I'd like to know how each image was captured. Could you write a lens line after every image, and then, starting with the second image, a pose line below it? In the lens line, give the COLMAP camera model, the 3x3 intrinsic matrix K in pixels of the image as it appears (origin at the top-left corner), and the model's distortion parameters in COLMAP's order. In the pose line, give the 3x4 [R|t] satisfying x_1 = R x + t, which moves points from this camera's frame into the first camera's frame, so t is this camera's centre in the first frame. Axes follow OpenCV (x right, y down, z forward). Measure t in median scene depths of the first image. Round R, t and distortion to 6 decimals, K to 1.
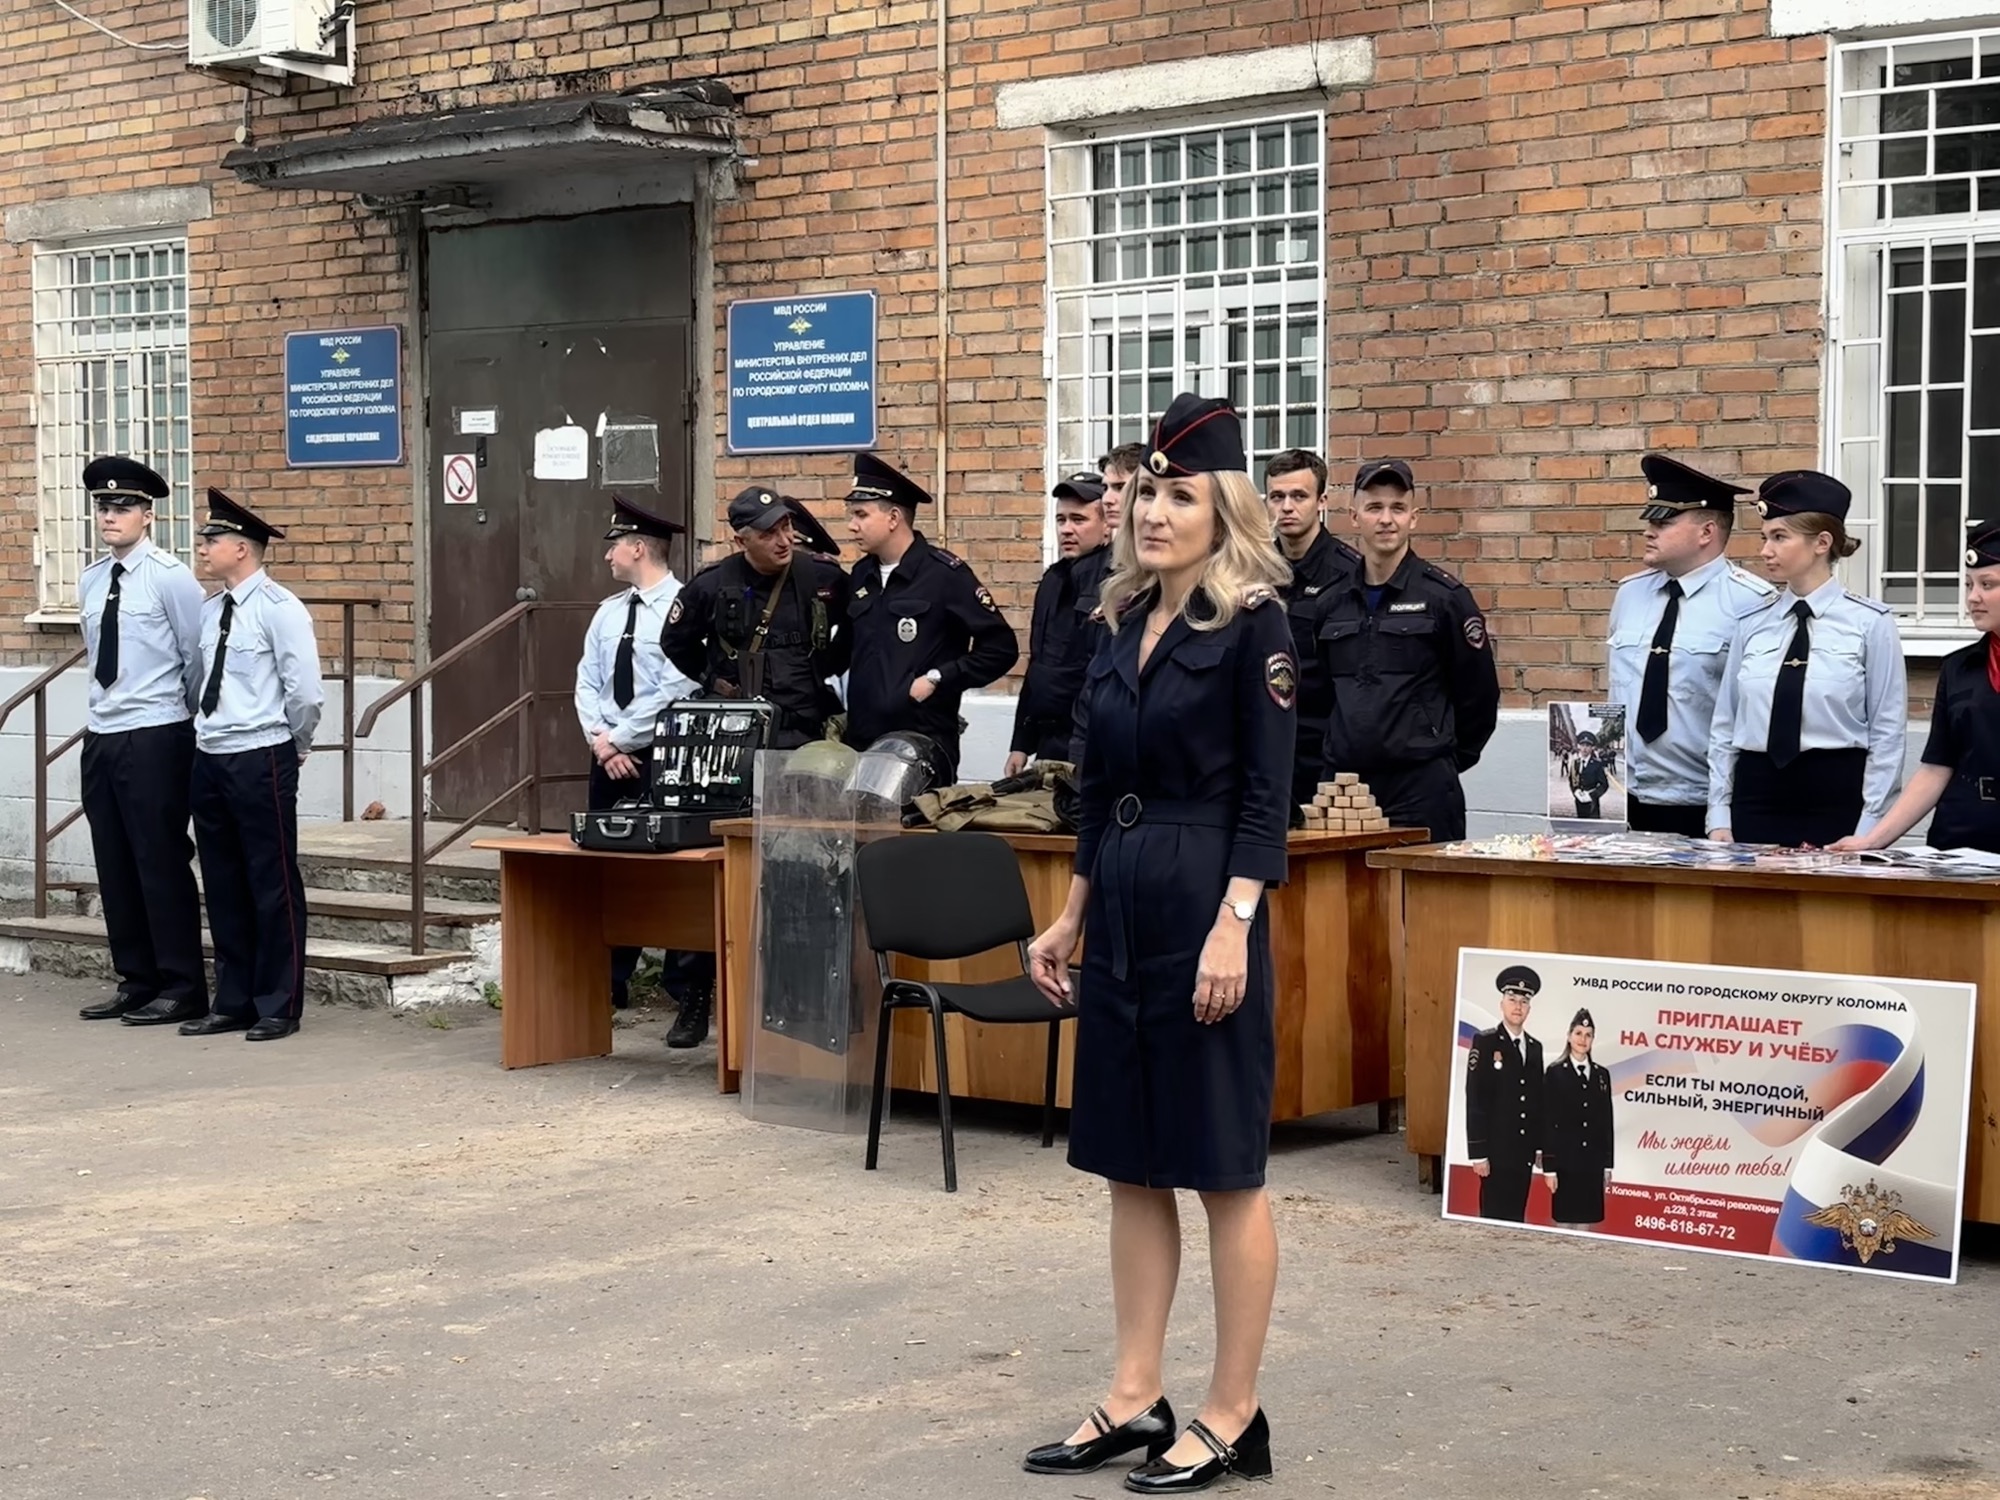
lens RADIAL K [[3323.1, 0, 1000.0], [0, 3323.1, 750.0], [0, 0, 1]] dist [0.030779, -0.126337]
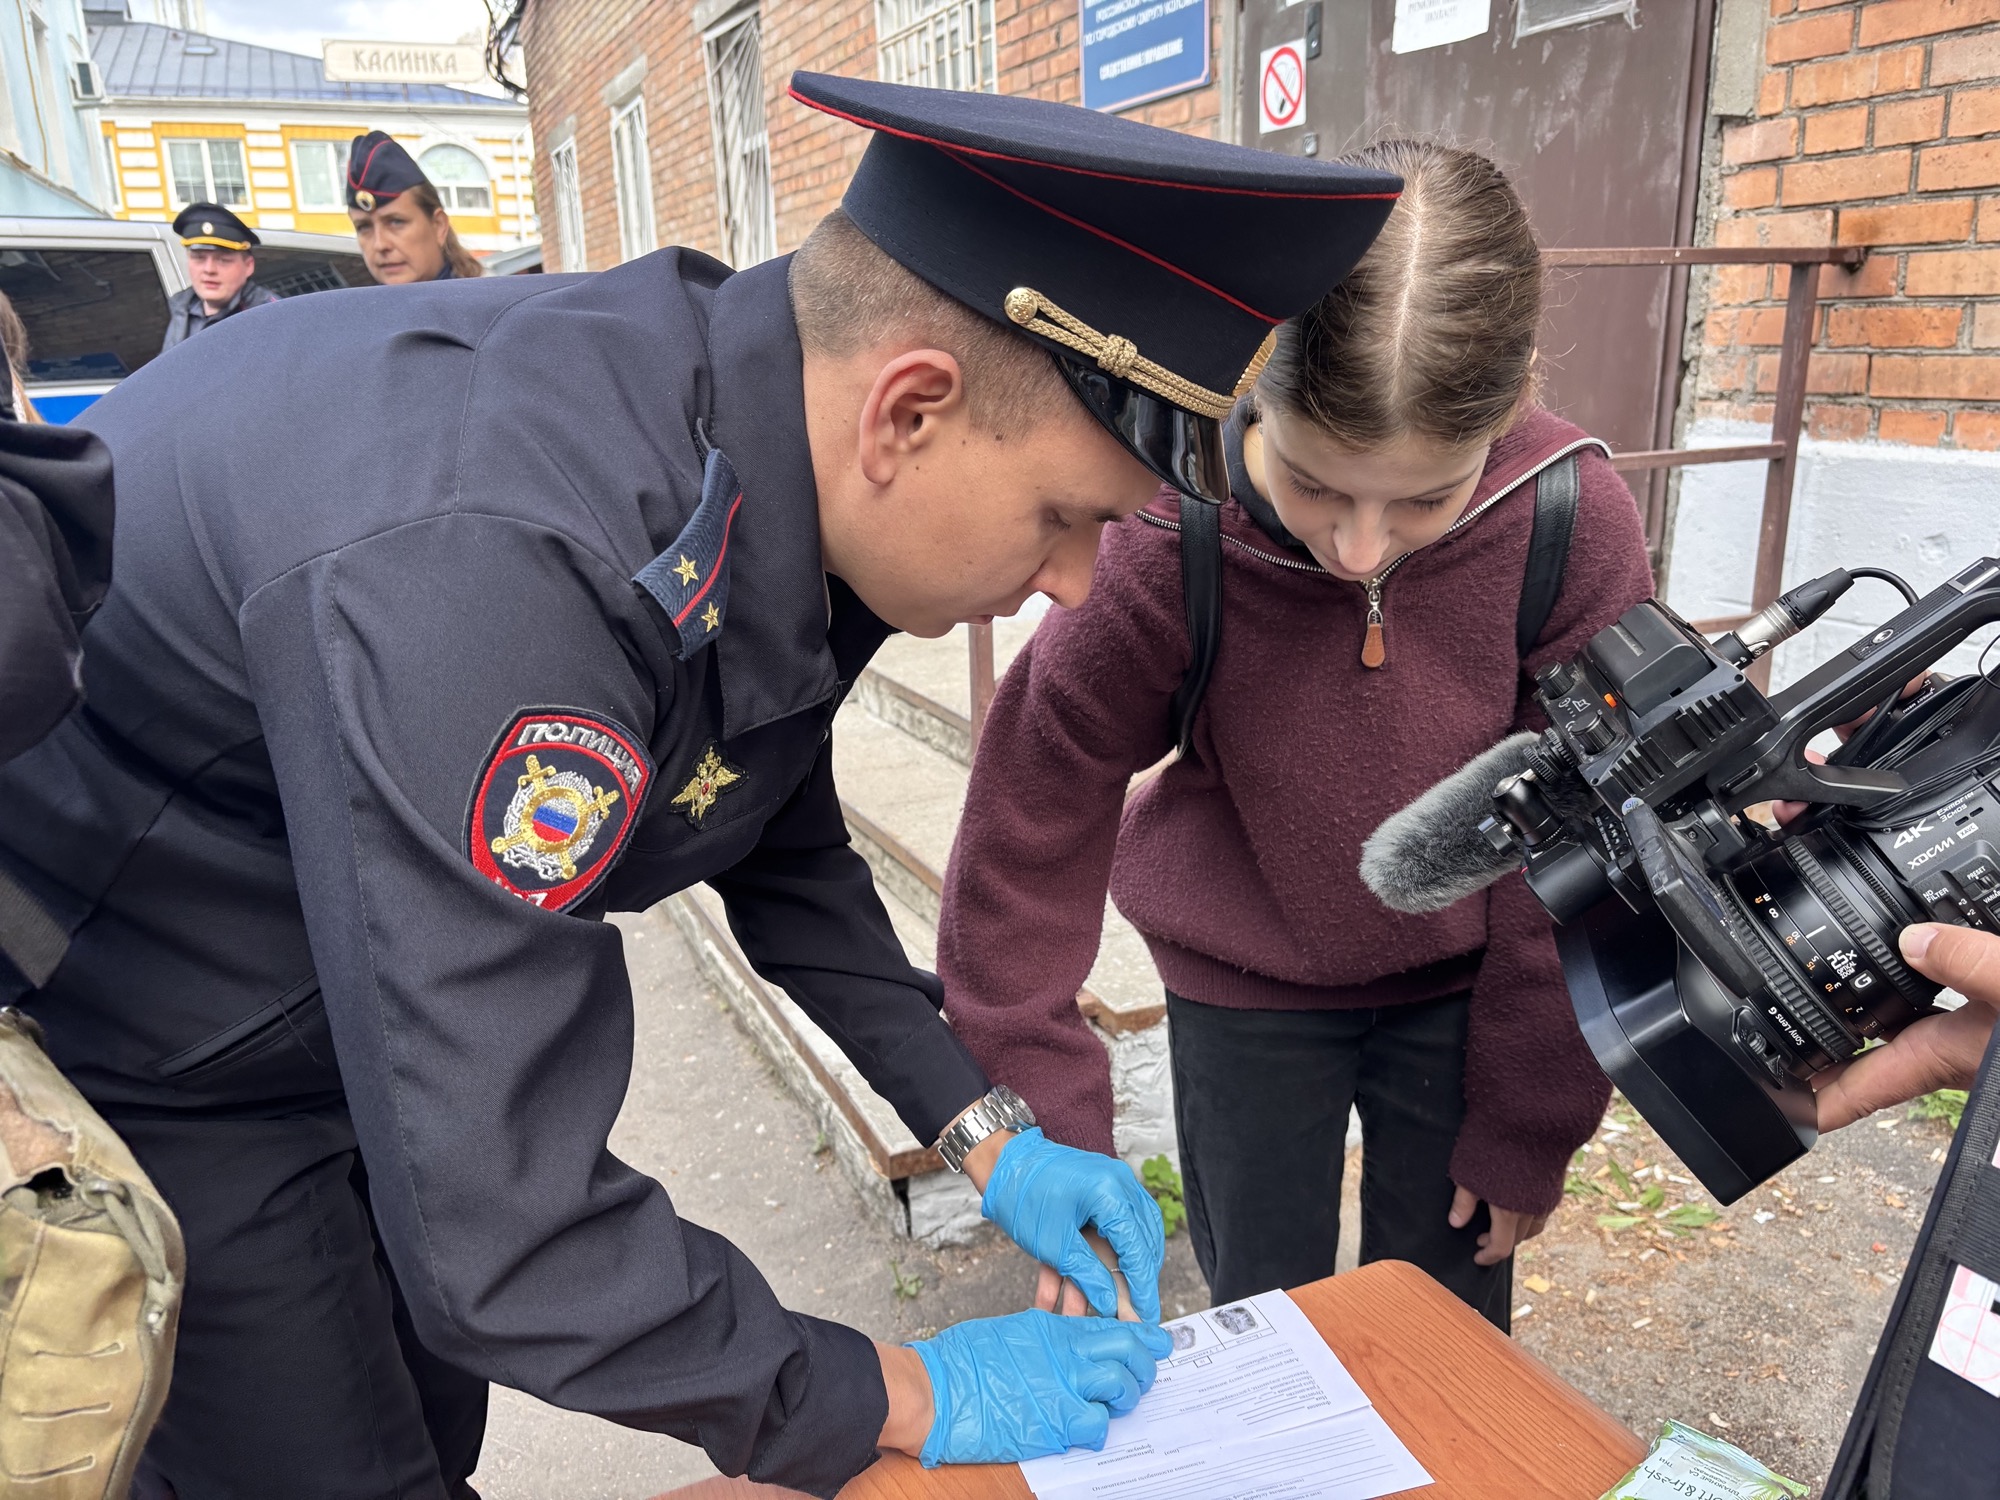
lens RADIAL K [[1495.6, 0, 1000.0], [0, 1495.6, 750.0], [0, 0, 1]] dist [0.056800, -0.071643]
pose [[0.902676, 0.091230, -0.420539, -0.090199], [0.000910, 0.976861, 0.213872, -0.022861], [0.430319, -0.193440, 0.881706, 0.801324]]
